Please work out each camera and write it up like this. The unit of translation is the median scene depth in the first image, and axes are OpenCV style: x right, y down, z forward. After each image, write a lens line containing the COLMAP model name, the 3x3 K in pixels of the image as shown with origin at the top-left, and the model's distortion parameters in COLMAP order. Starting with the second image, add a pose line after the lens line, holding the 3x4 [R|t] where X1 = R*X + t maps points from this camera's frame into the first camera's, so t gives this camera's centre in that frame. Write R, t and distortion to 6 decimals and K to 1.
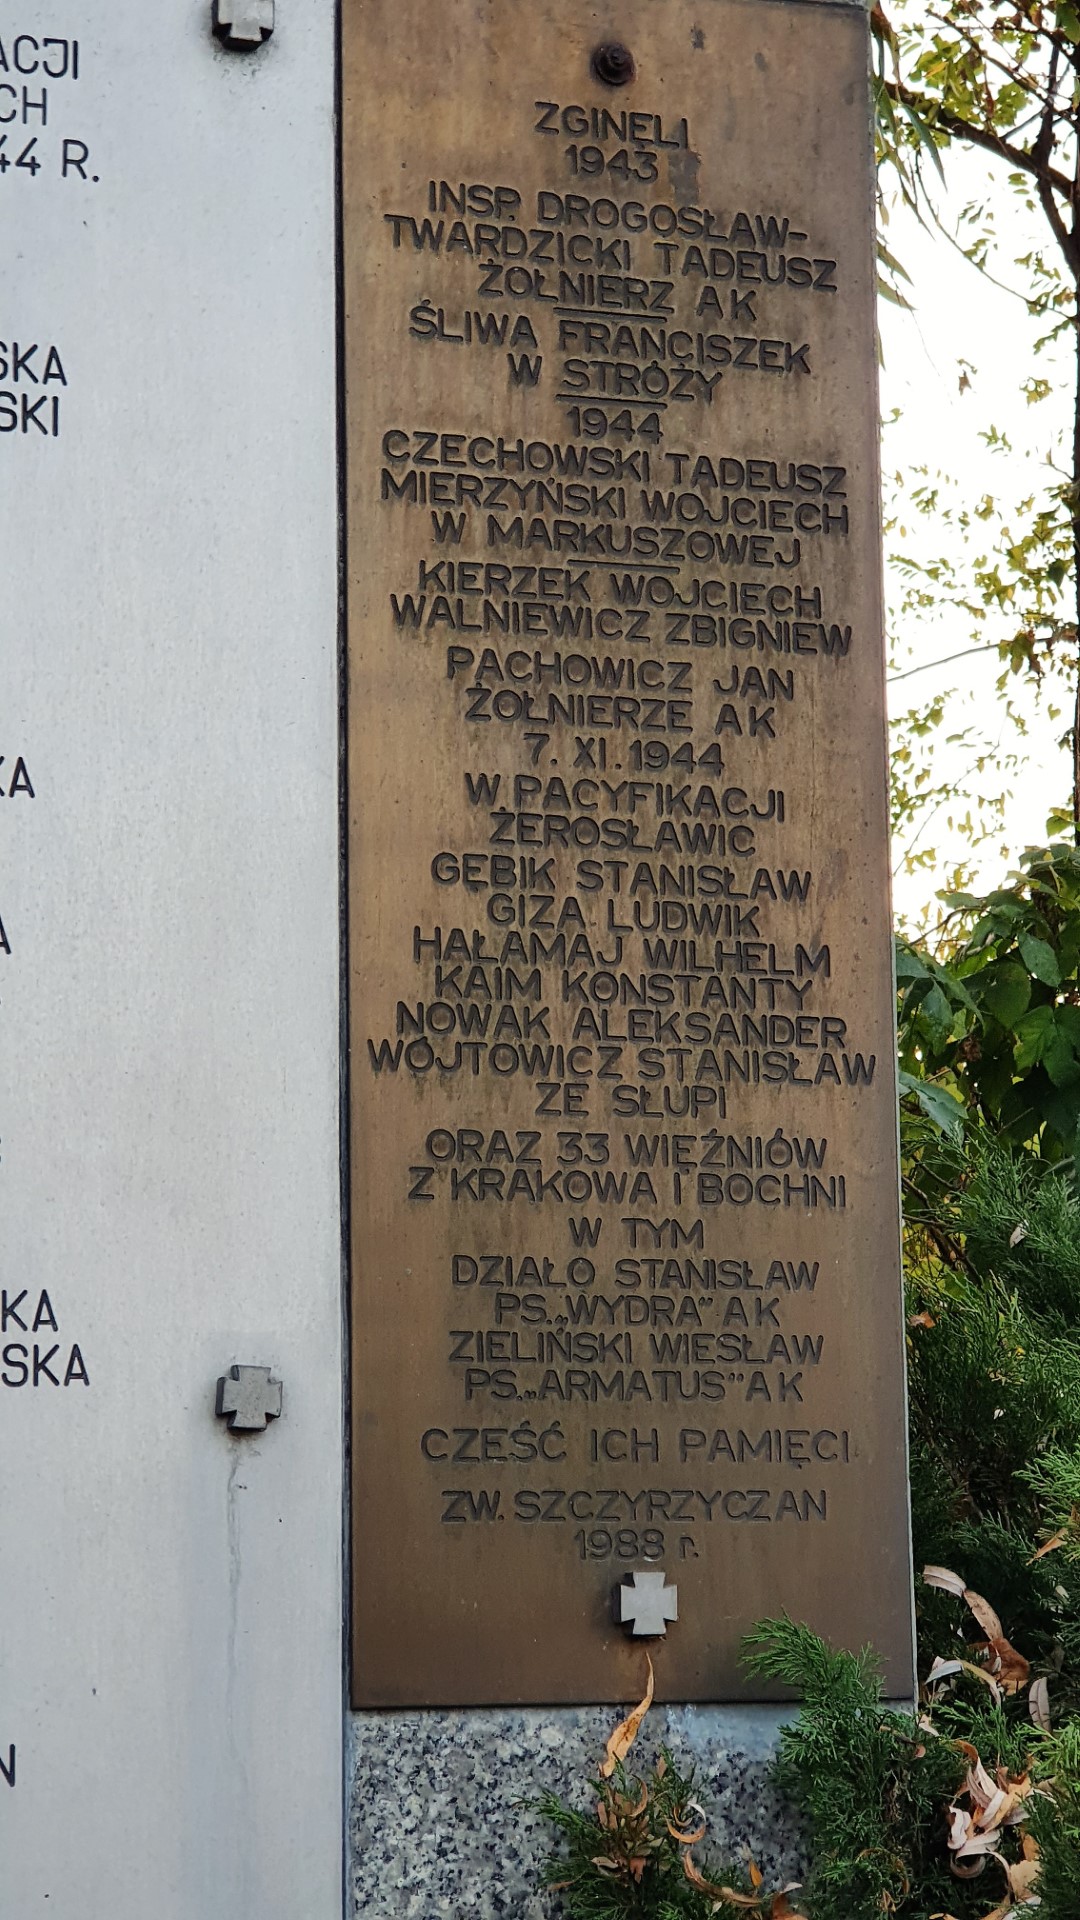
lens RADIAL K [[3268.5, 0, 540.0], [0, 3268.5, 960.0], [0, 0, 1]] dist [0.104678, -0.074834]
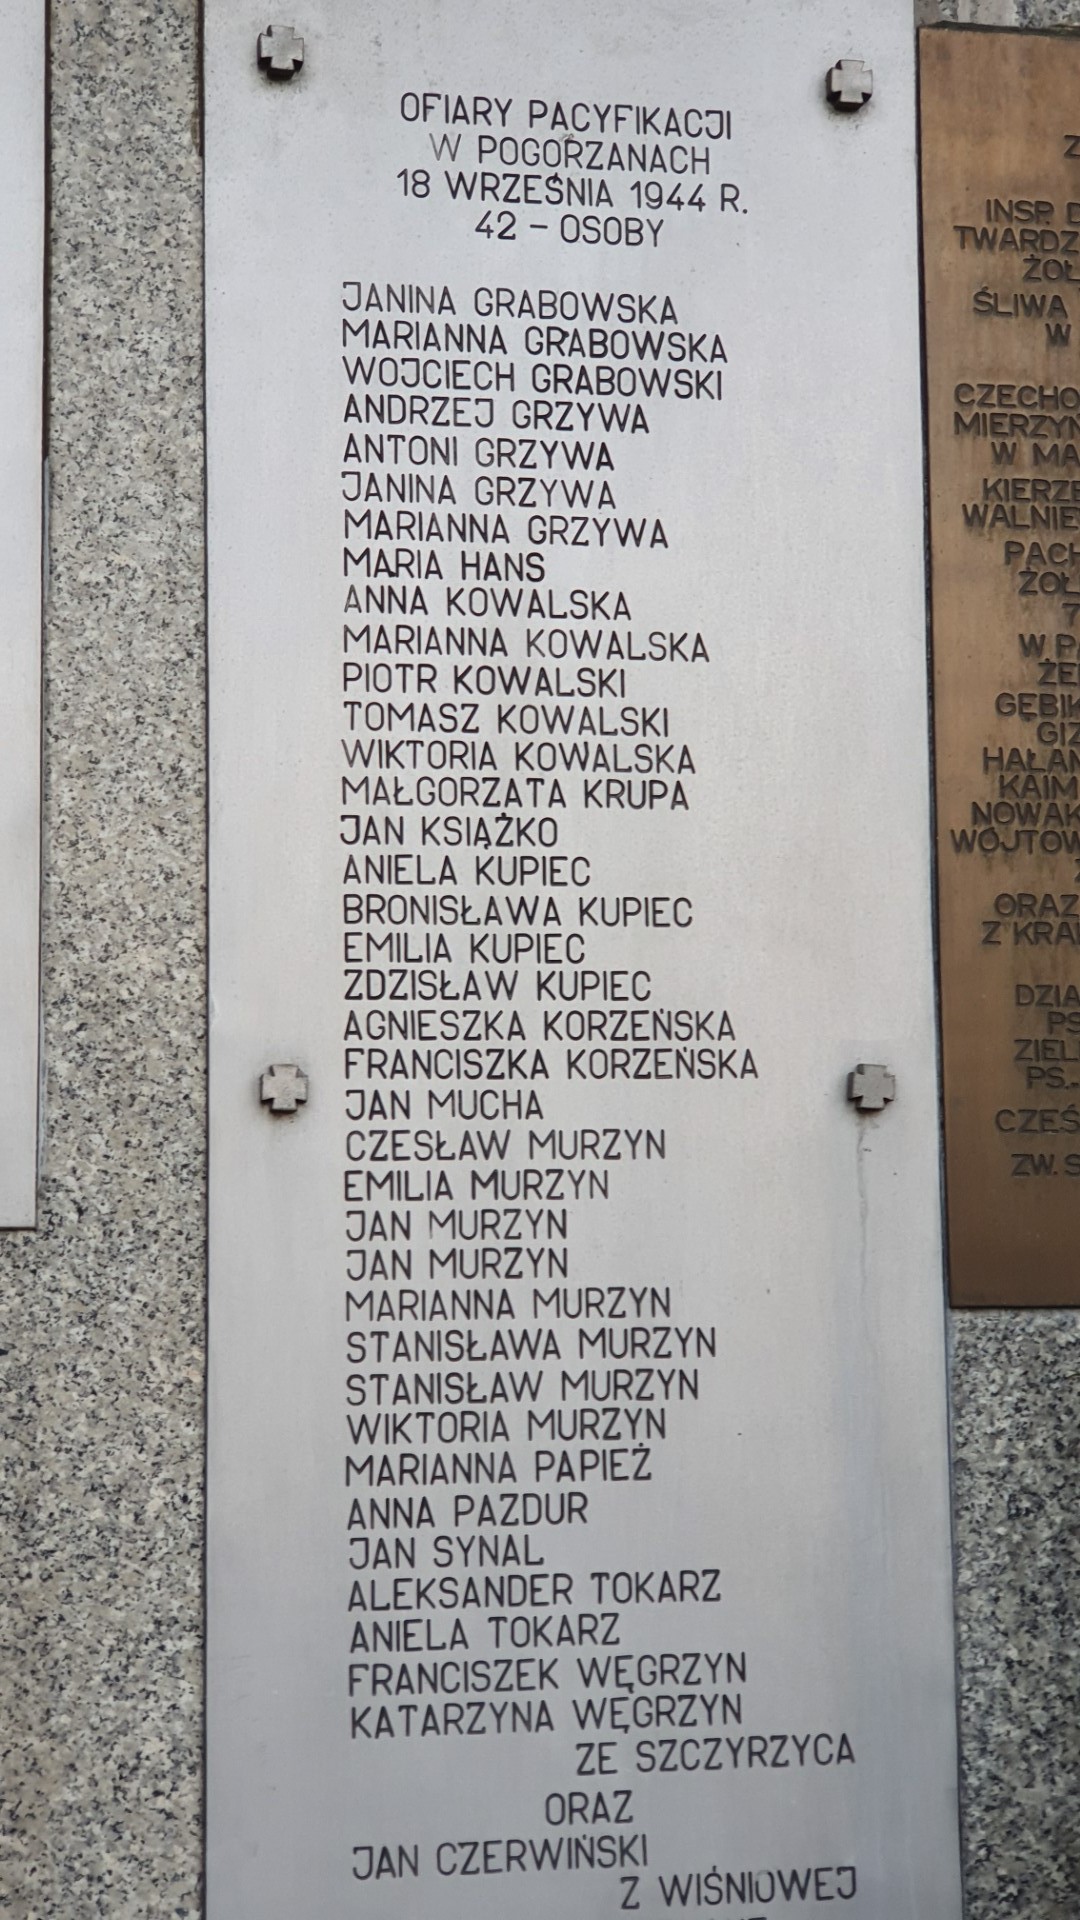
lens RADIAL K [[2898.0, 0, 540.0], [0, 2898.0, 960.0], [0, 0, 1]] dist [0.019269, 0.050073]
pose [[0.974893, -0.009070, -0.222490, 0.050177], [0.027666, 0.996362, 0.080609, -0.024483], [0.220950, -0.084741, 0.971597, -0.232930]]
